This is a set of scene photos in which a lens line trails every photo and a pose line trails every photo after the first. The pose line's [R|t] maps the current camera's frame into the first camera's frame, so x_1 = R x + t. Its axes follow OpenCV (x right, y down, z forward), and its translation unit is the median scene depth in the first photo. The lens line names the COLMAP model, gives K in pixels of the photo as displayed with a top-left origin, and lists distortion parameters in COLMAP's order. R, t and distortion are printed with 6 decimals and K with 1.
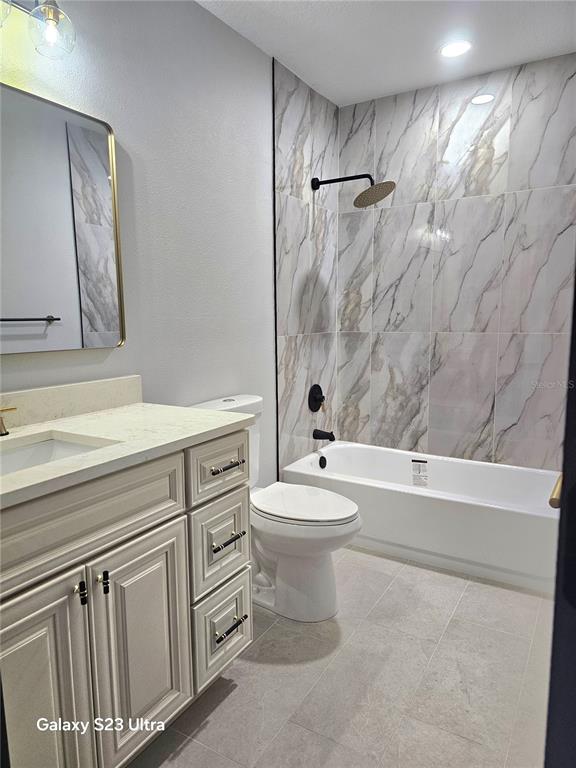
lens RADIAL K [[507.9, 0, 288.0], [0, 507.9, 384.0], [0, 0, 1]] dist [0.057293, -0.053765]
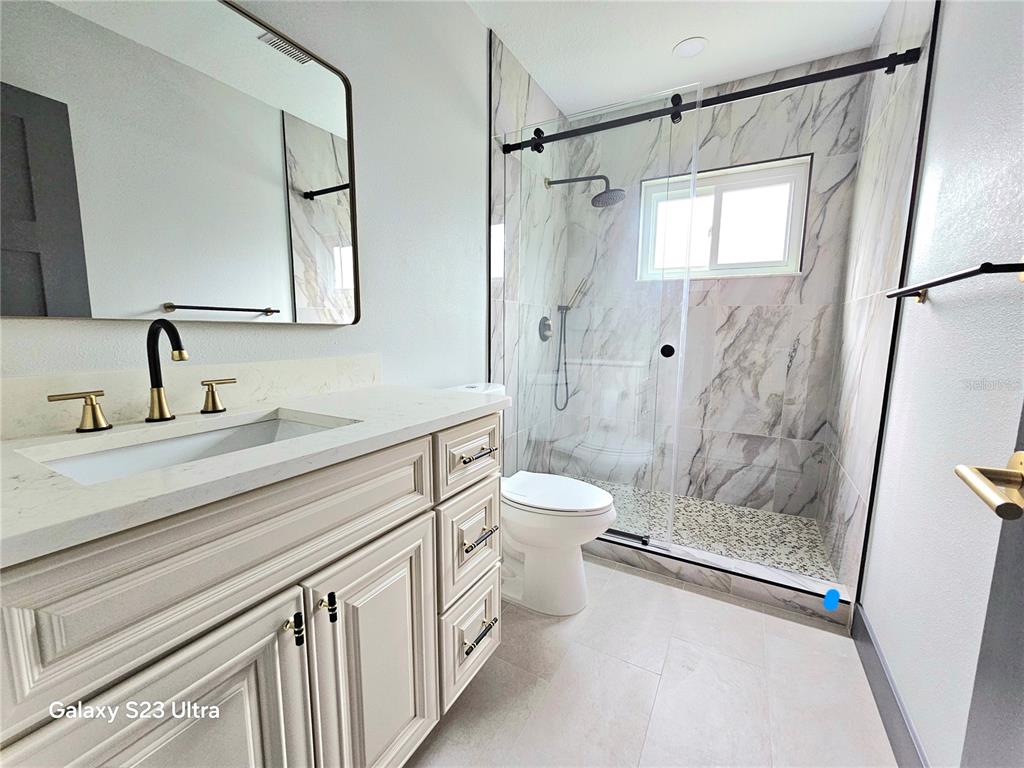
lens RADIAL K [[409.2, 0, 512.0], [0, 409.2, 384.0], [0, 0, 1]] dist [-0.006282, 0.000008]
pose [[0.999530, 0.016448, 0.025886, -0.091289], [-0.016438, 0.999865, -0.000584, 0.045544], [-0.025893, 0.000158, 0.999665, 0.321699]]
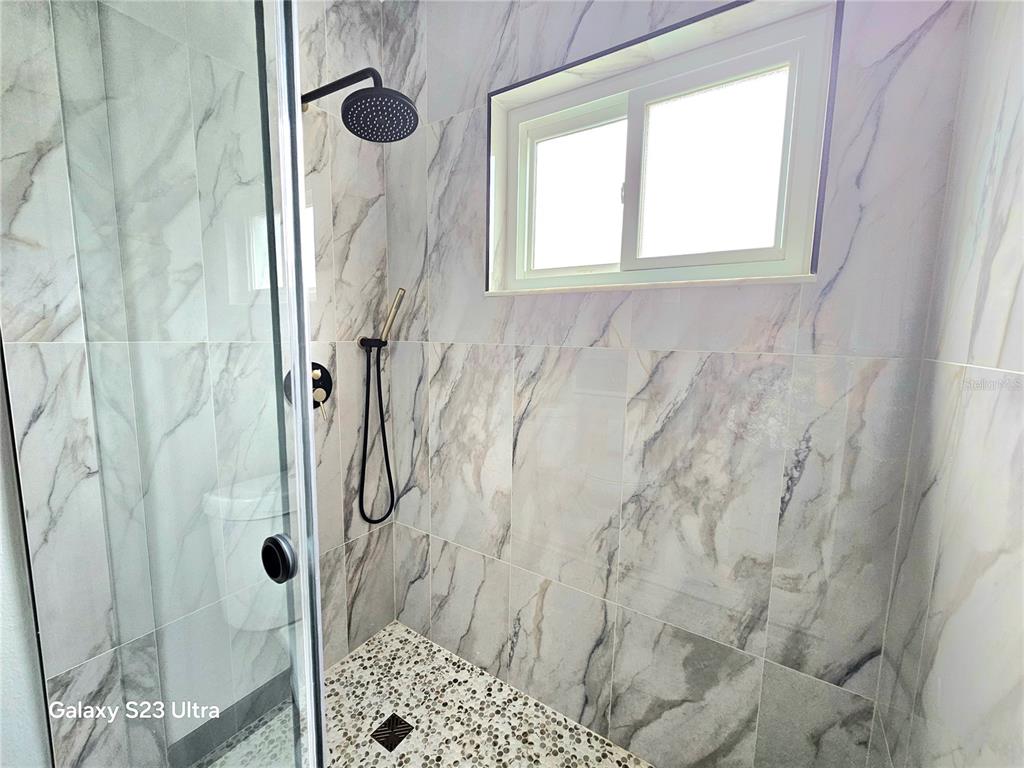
lens RADIAL K [[409.2, 0, 512.0], [0, 409.2, 384.0], [0, 0, 1]] dist [-0.006282, 0.000008]
pose [[0.998690, 0.030686, -0.040954, 0.659328], [-0.031271, 0.999417, -0.013737, -0.226235], [0.040509, 0.015000, 0.999067, 1.268964]]
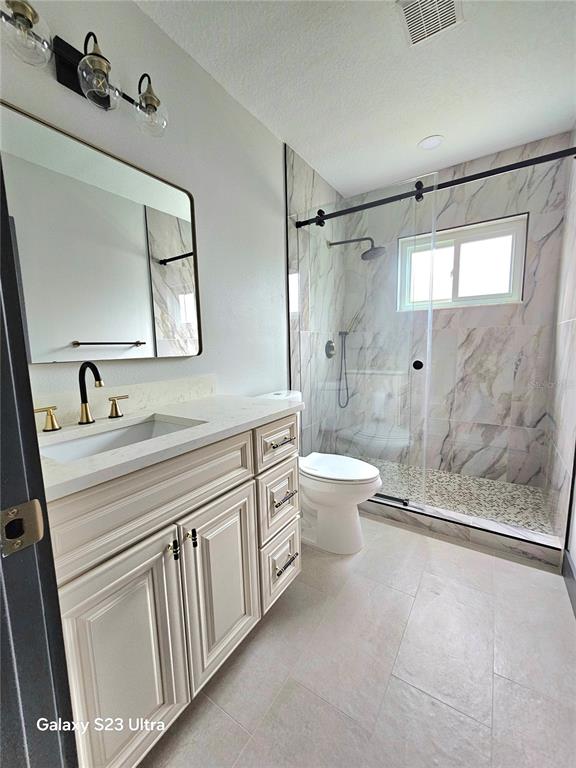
lens RADIAL K [[306.9, 0, 283.1], [0, 306.9, 383.6], [0, 0, 1]] dist [-0.006282, 0.000008]
pose [[0.998308, -0.007095, -0.057716, -0.080242], [0.006565, 0.999935, -0.009360, 0.022195], [0.057779, 0.008965, 0.998289, 0.229025]]
